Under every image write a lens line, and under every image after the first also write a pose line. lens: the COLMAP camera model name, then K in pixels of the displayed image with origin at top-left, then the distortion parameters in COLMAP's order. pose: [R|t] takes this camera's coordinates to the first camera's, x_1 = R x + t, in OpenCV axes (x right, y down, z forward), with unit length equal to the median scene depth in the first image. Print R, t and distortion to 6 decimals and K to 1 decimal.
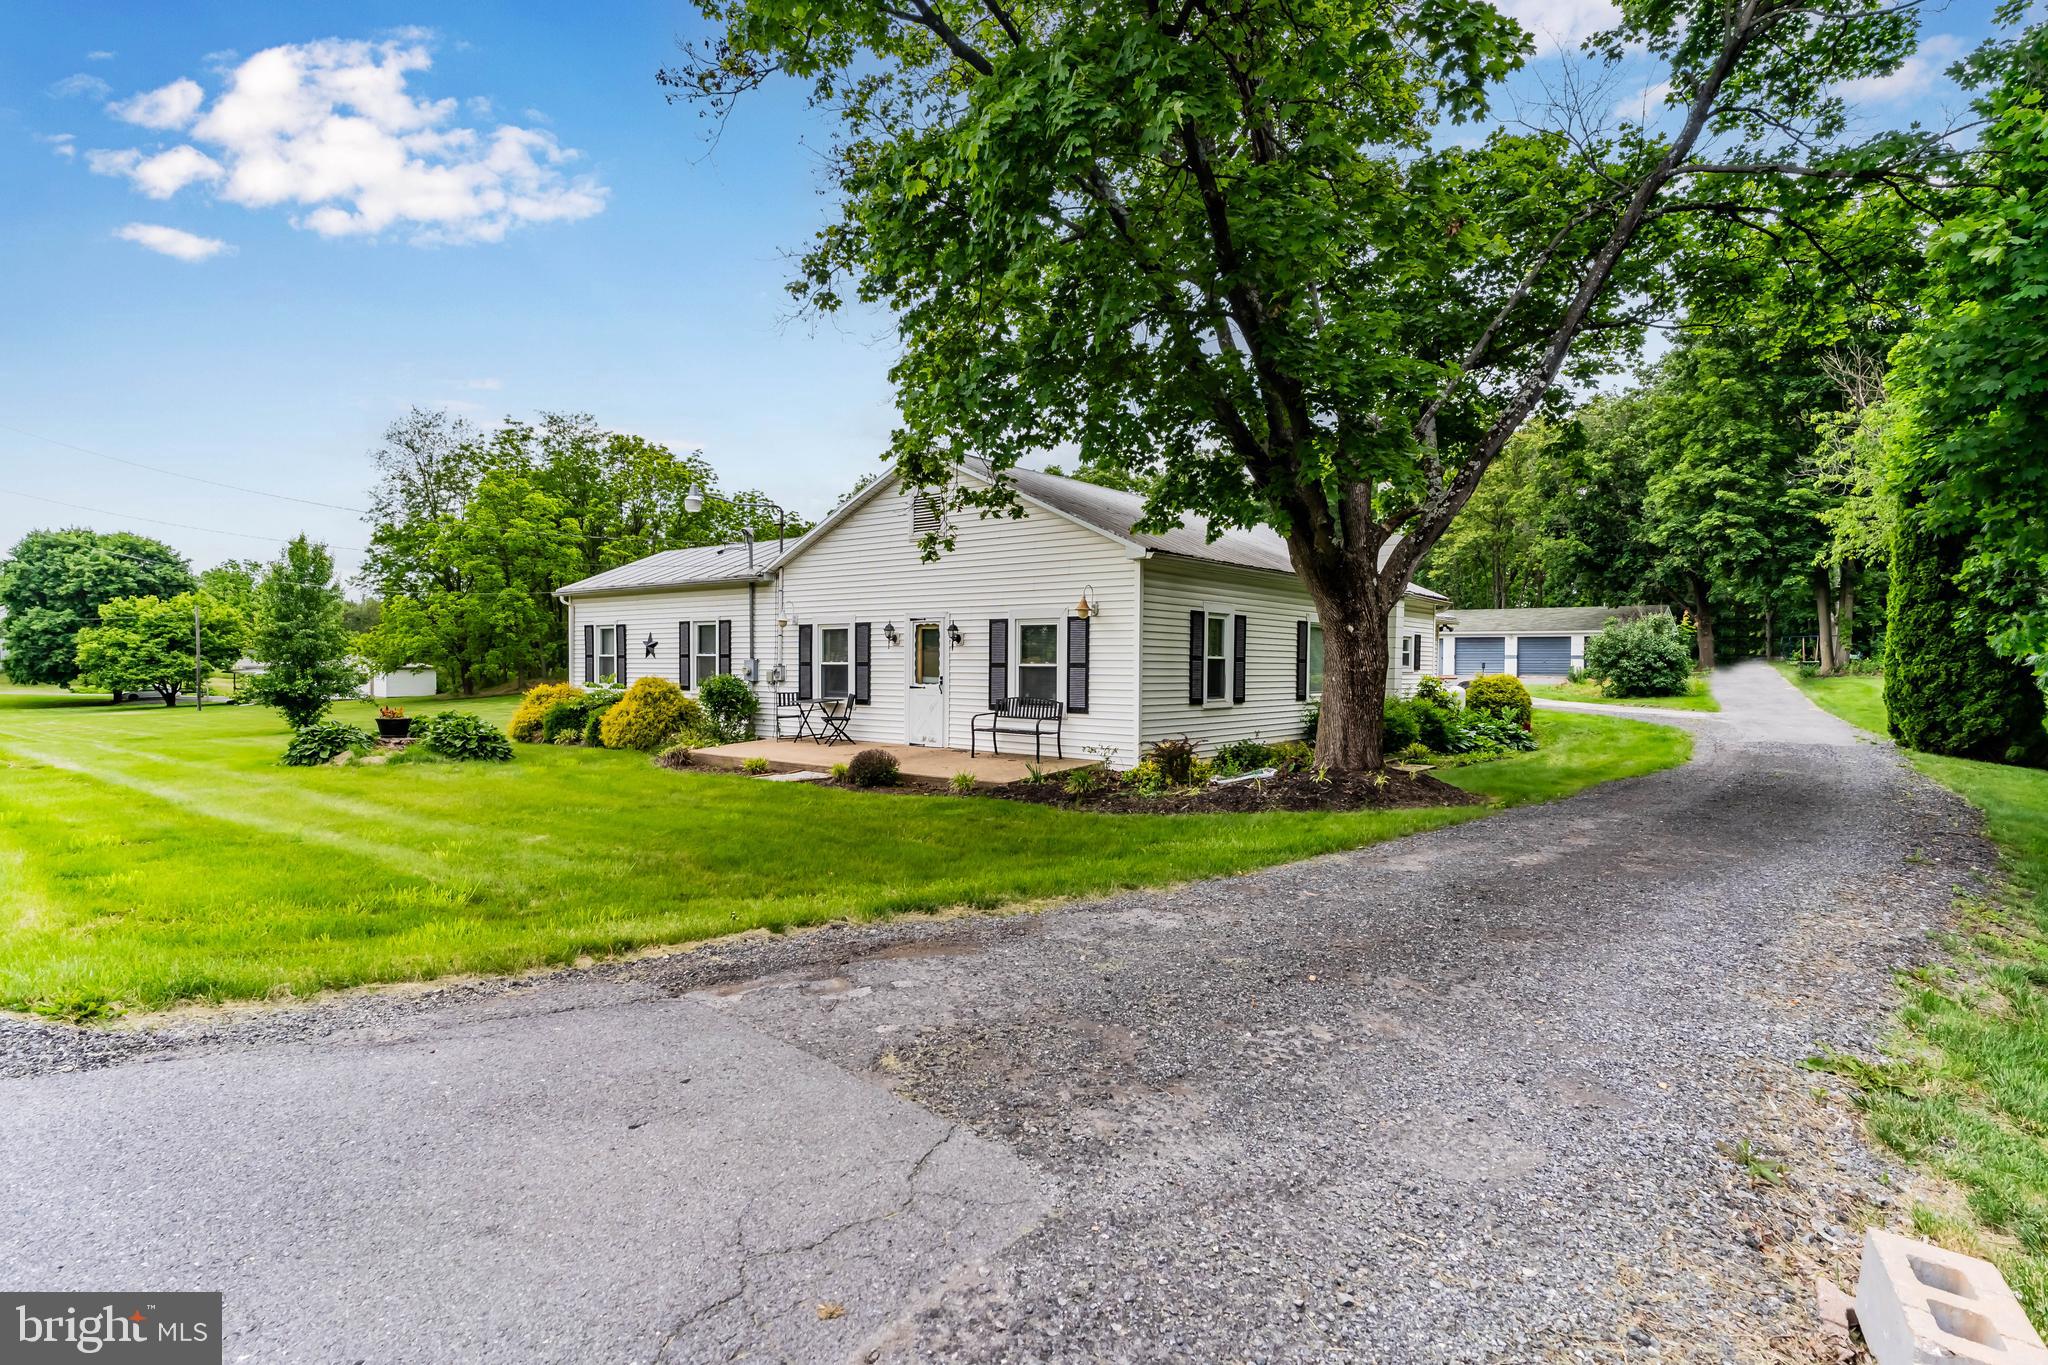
lens RADIAL K [[1044.0, 0, 1024.0], [0, 1044.0, 682.5], [0, 0, 1]] dist [0.000291, -0.000059]
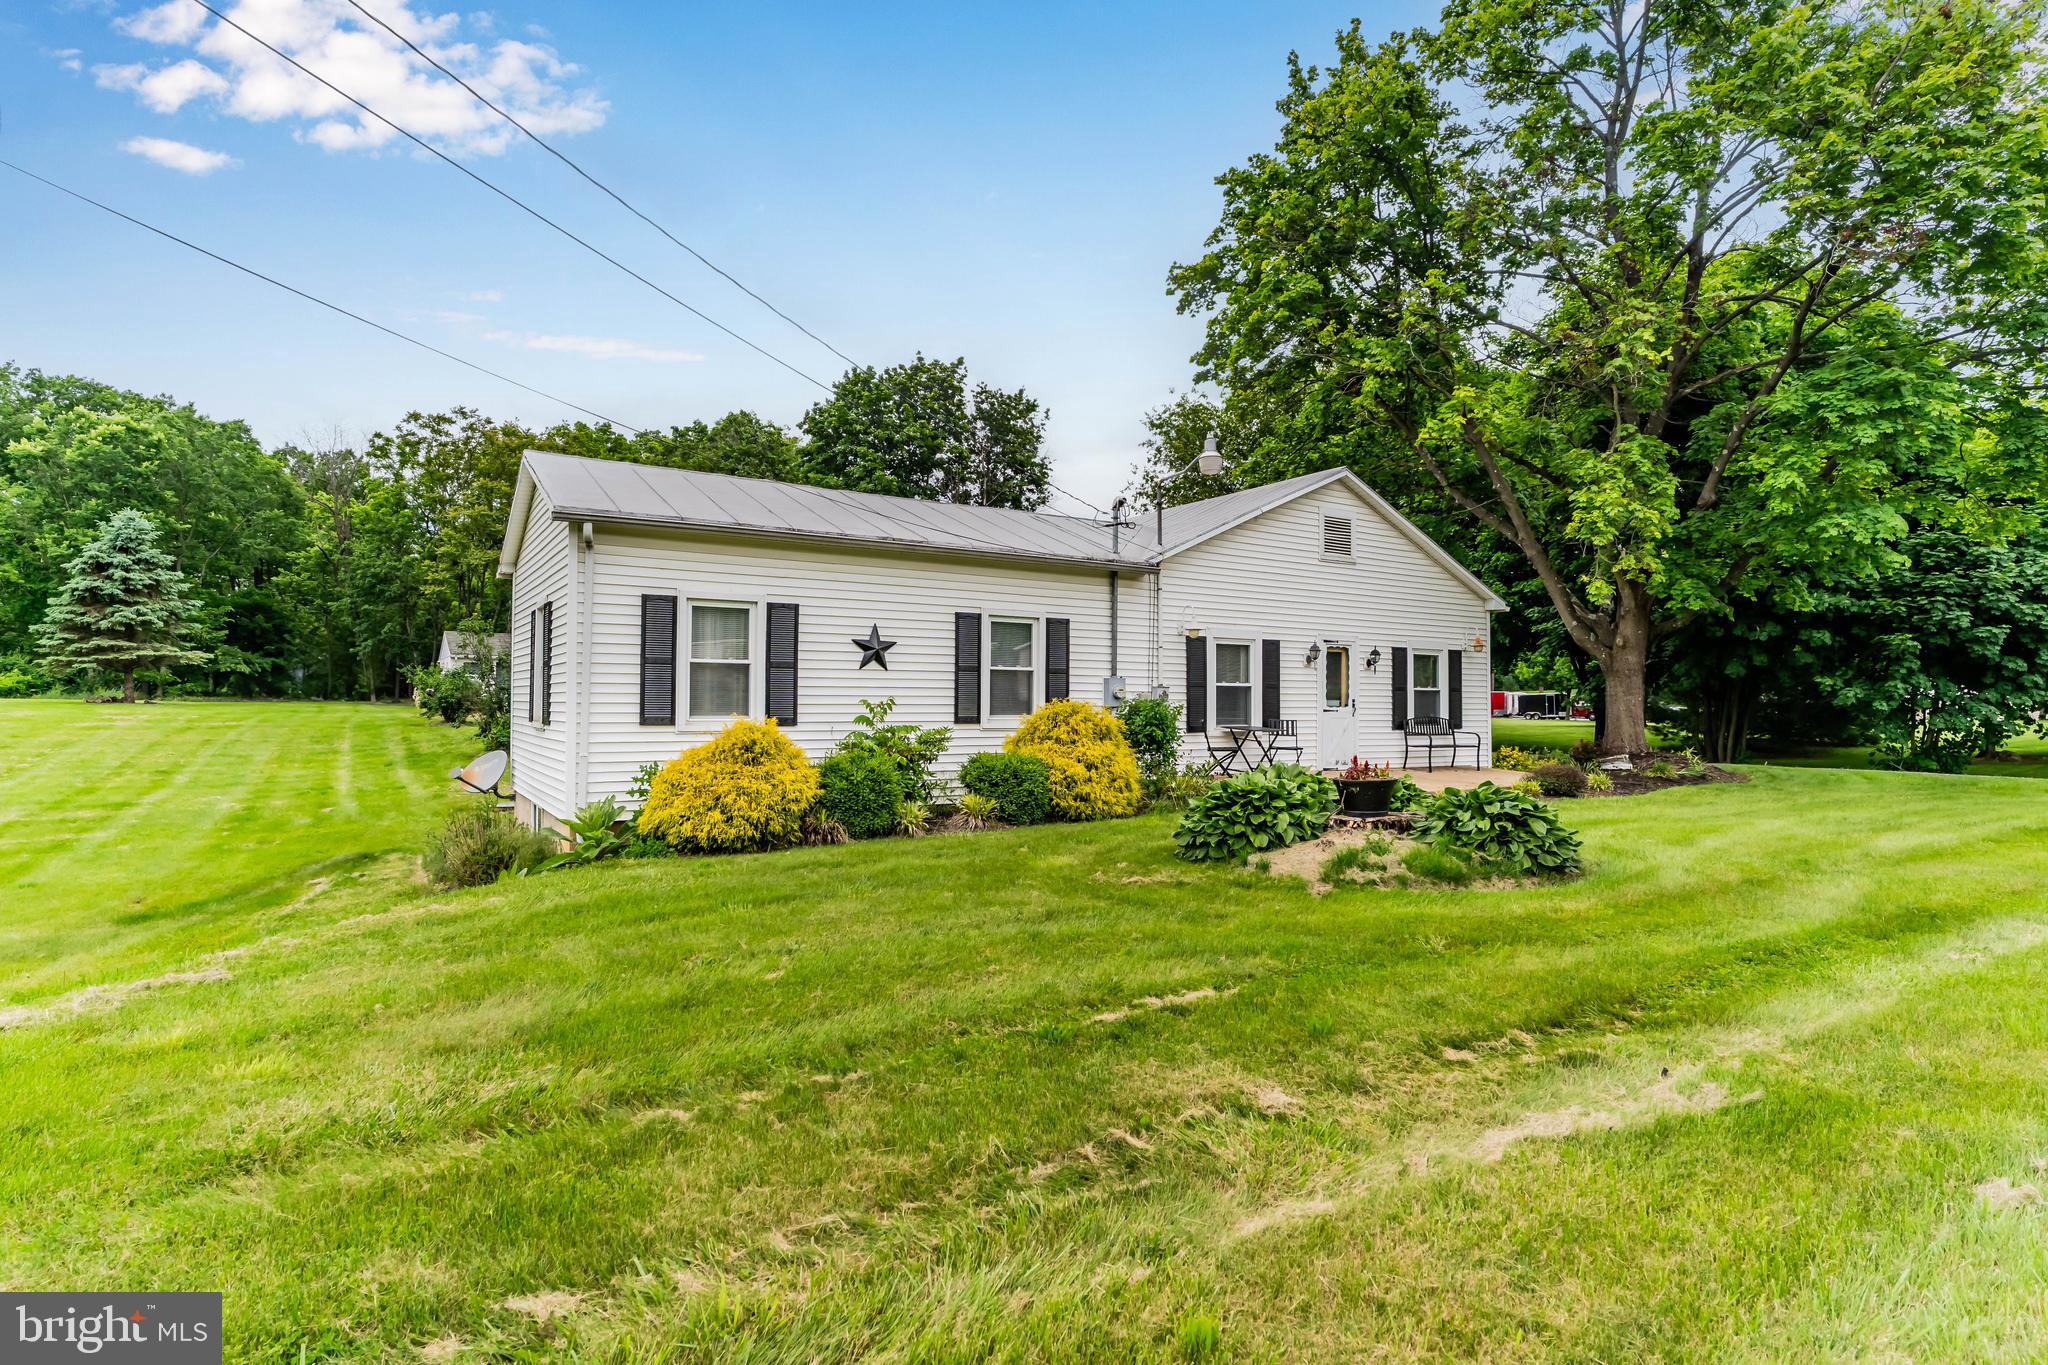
lens RADIAL K [[1044.0, 0, 1024.0], [0, 1044.0, 682.5], [0, 0, 1]] dist [0.000291, -0.000059]
pose [[0.316066, -0.004932, 0.948725, -1.056782], [-0.005394, 0.999961, 0.006995, -0.025400], [-0.948722, -0.007329, 0.316027, 0.902600]]
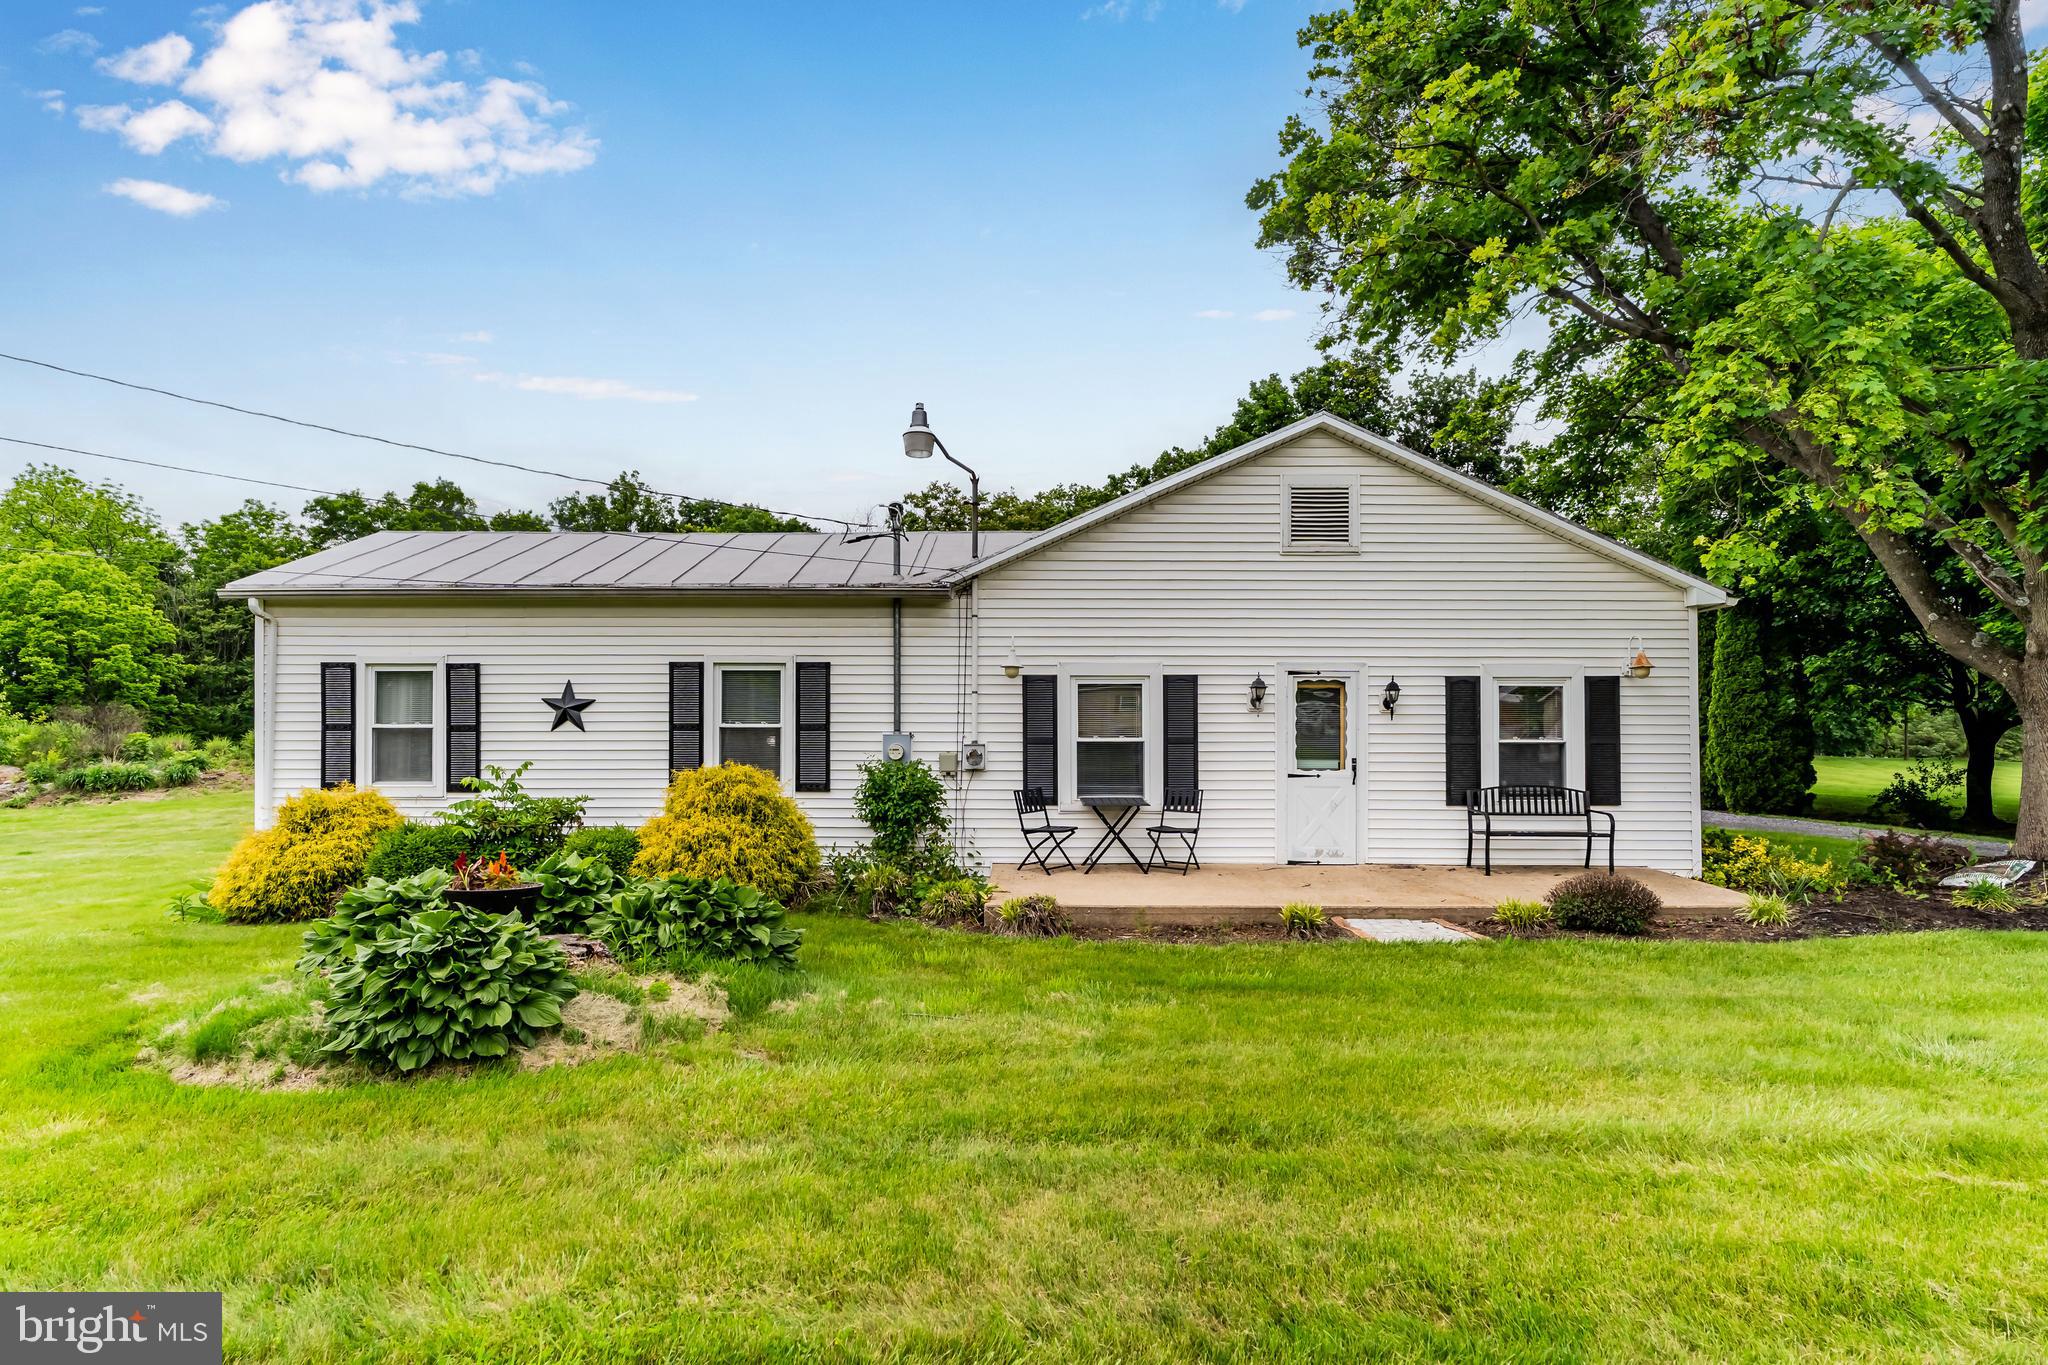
lens RADIAL K [[1067.6, 0, 1024.4], [0, 1067.6, 740.9], [0, 0, 1]] dist [-0.001261, -0.000094]
pose [[0.777777, -0.010949, 0.628445, -0.623529], [0.014479, 0.999895, -0.000499, -0.018245], [-0.628374, 0.009488, 0.777854, 0.548219]]
